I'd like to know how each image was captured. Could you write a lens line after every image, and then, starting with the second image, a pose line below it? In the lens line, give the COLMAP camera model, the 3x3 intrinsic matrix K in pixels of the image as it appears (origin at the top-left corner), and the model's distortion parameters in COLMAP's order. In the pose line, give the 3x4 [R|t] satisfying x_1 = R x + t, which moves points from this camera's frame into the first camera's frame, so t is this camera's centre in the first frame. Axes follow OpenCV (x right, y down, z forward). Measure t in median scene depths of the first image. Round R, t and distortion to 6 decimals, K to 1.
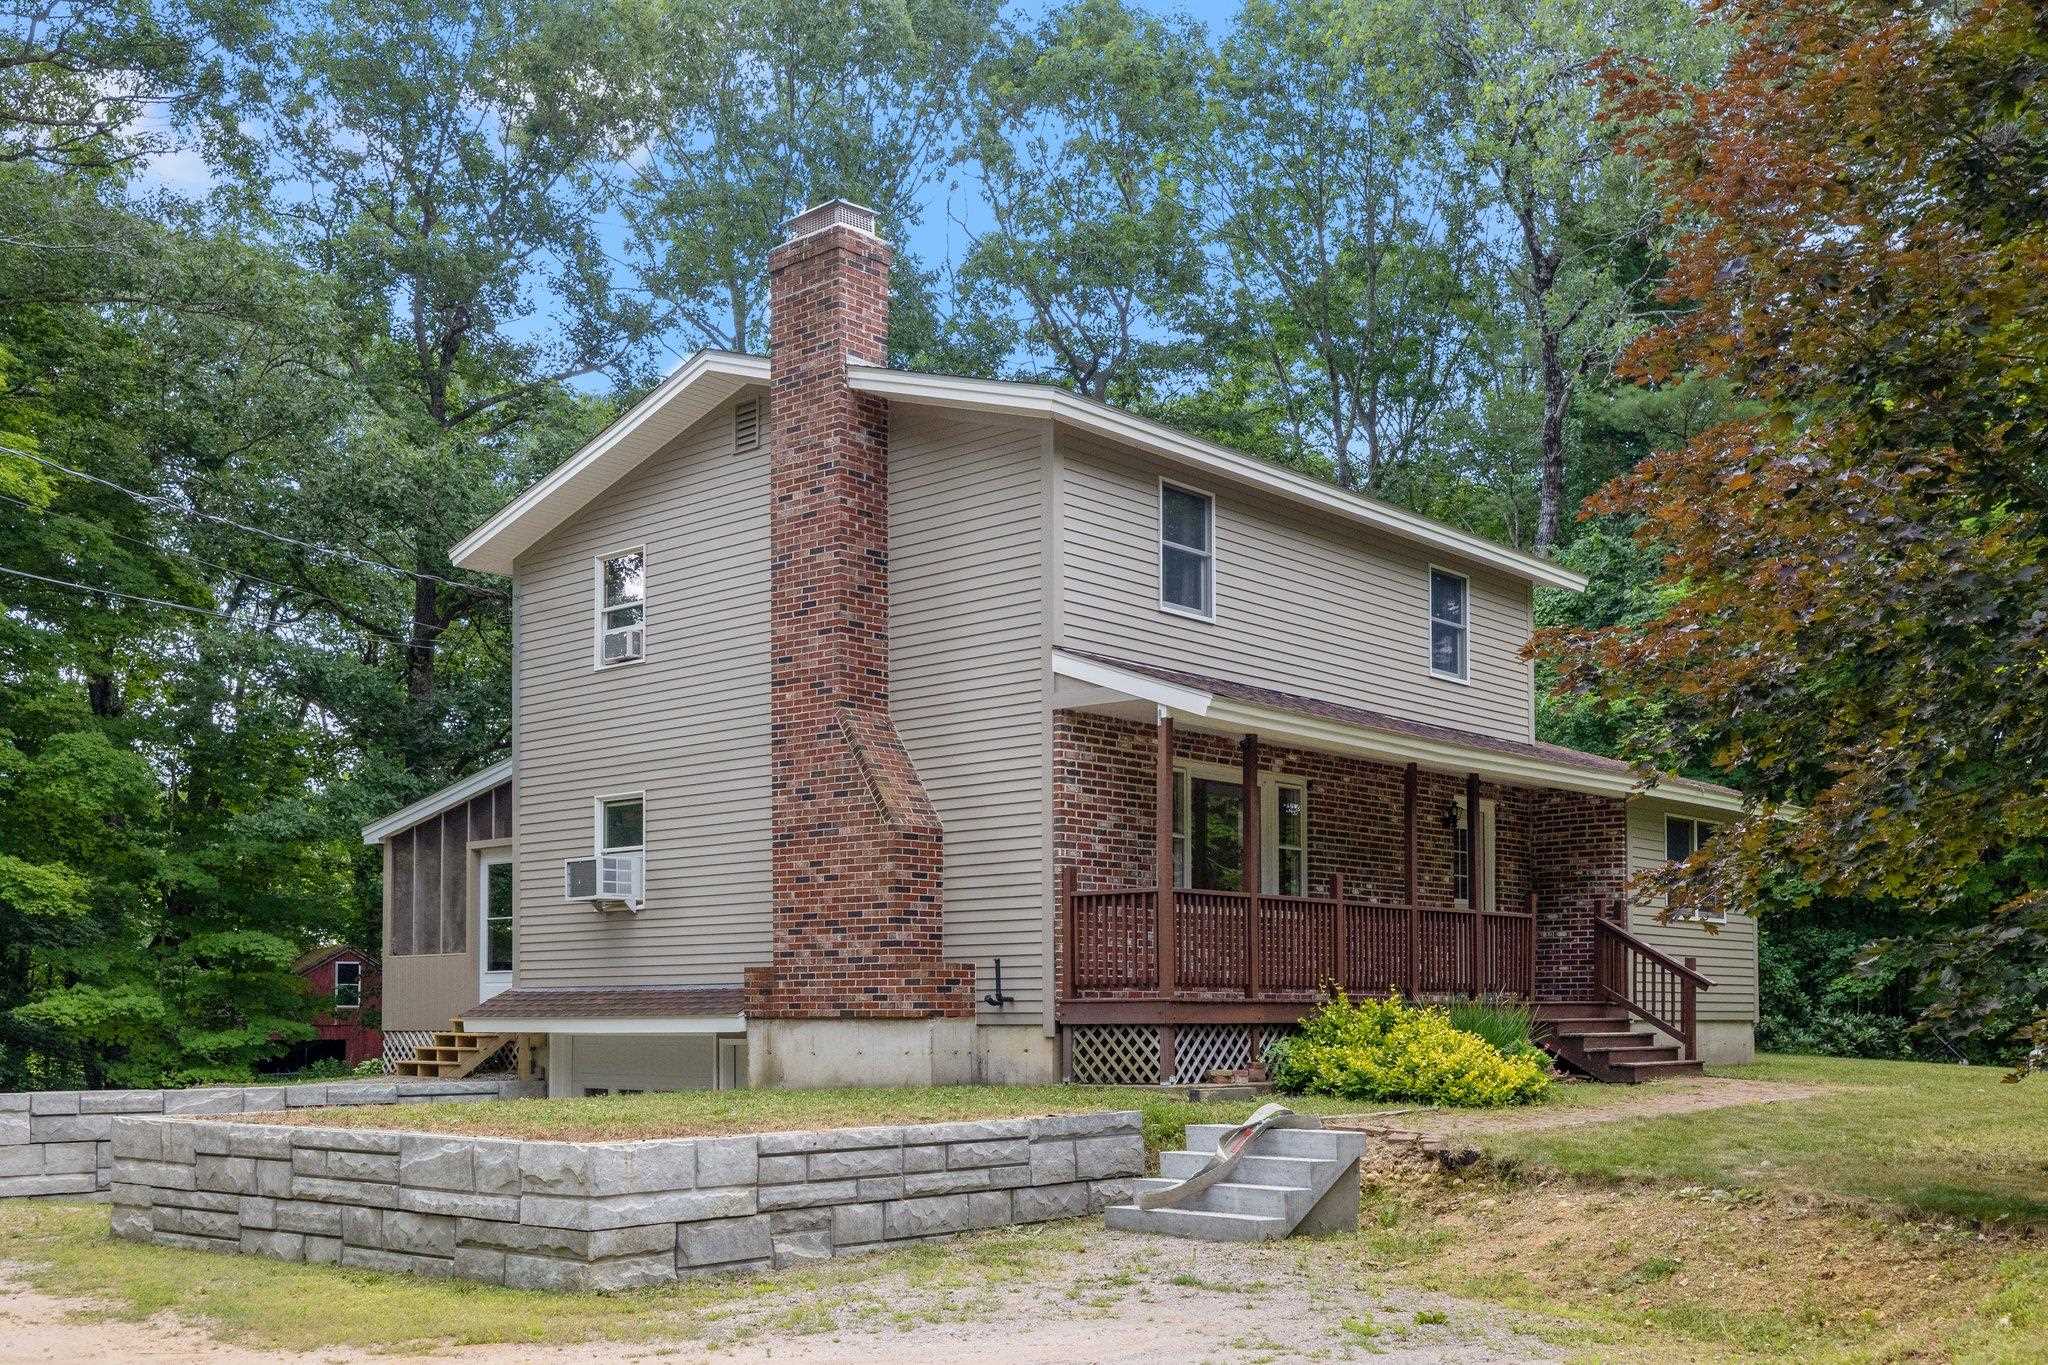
lens RADIAL K [[2083.3, 0, 1030.3], [0, 2083.3, 952.5], [0, 0, 1]] dist [0.002338, 0.001711]
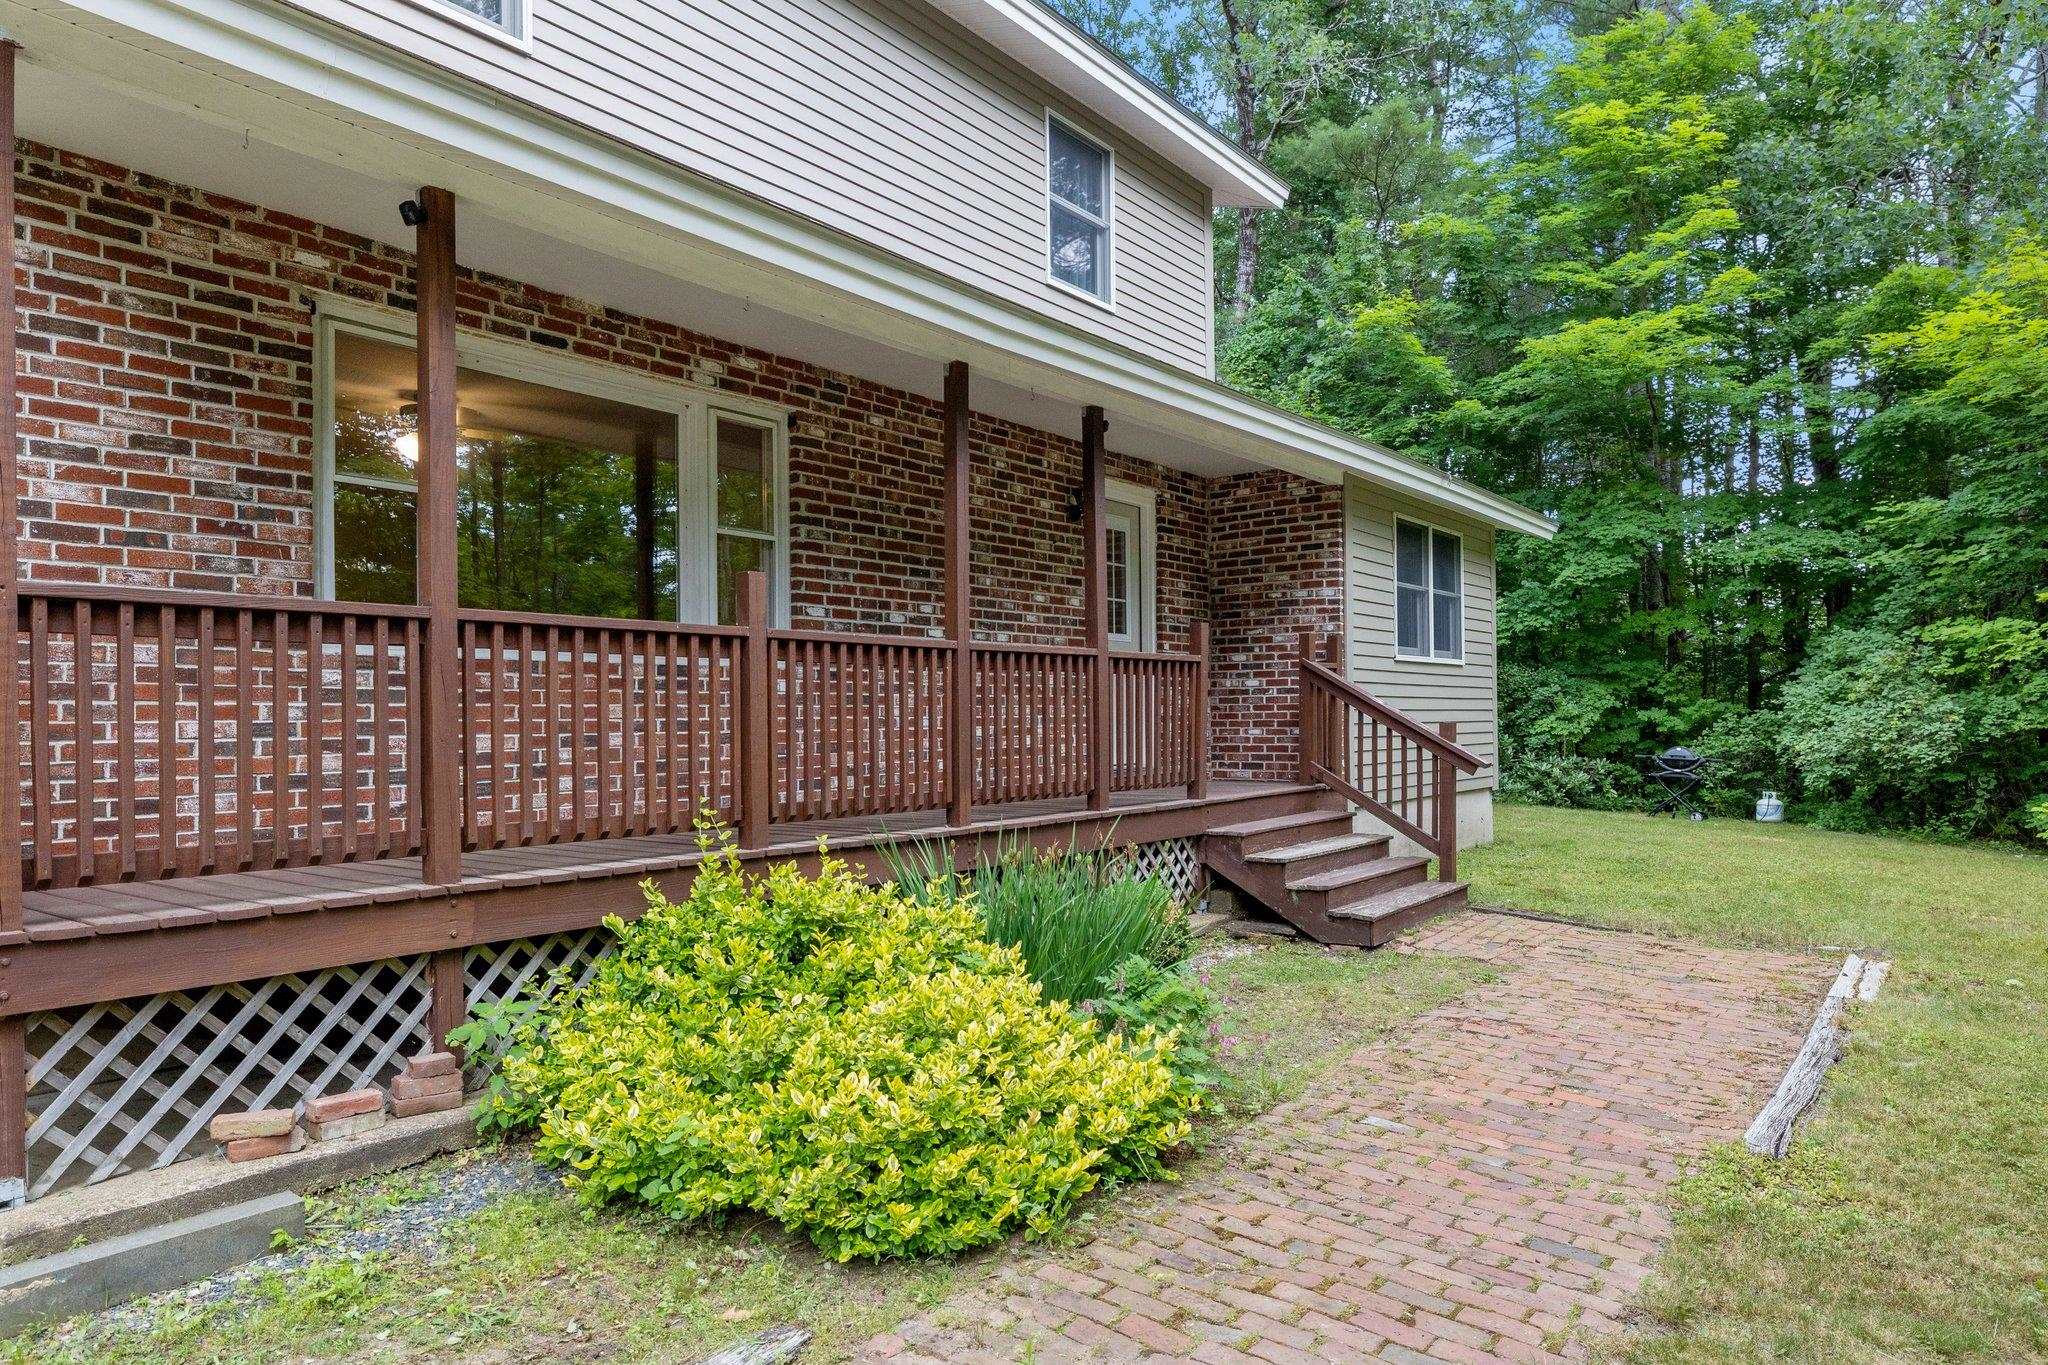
lens RADIAL K [[1321.5, 0, 1010.7], [0, 1321.5, 707.5], [0, 0, 1]] dist [-0.004724, -0.000913]
pose [[0.998091, -0.006401, 0.061431, 0.170576], [0.005005, 0.999726, 0.022854, -0.012979], [-0.061560, -0.022503, 0.997850, 0.652823]]
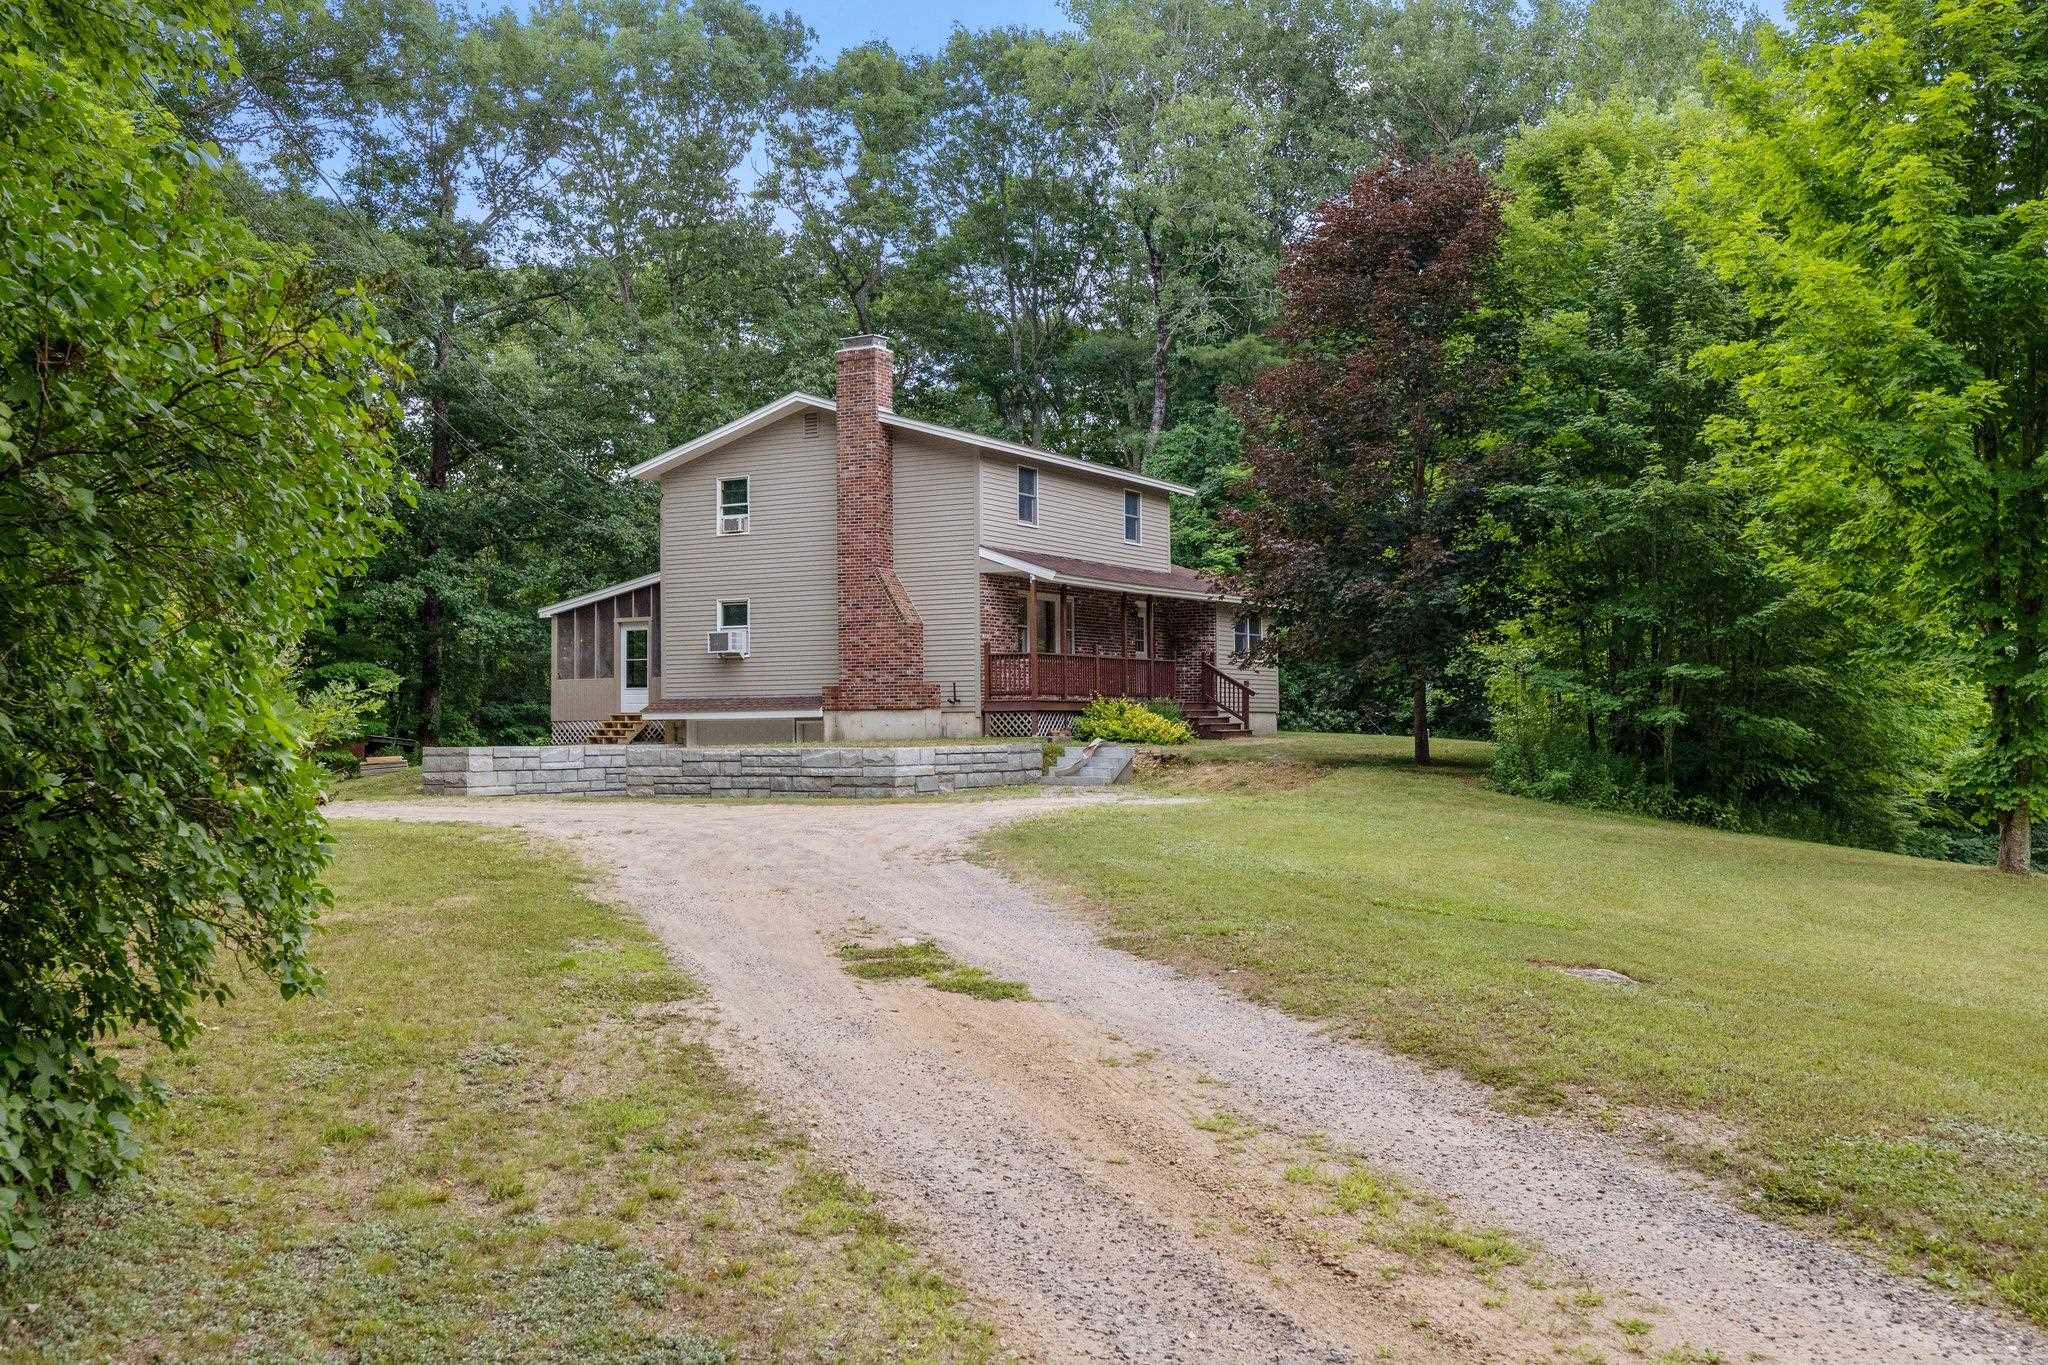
lens RADIAL K [[1937.4, 0, 1024.0], [0, 1937.4, 682.5], [0, 0, 1]] dist [-0.001815, 0.000094]
pose [[0.980148, -0.001895, 0.198256, -0.311949], [0.000290, 0.999967, 0.008123, -0.012253], [-0.198265, -0.007904, 0.980117, -0.934596]]
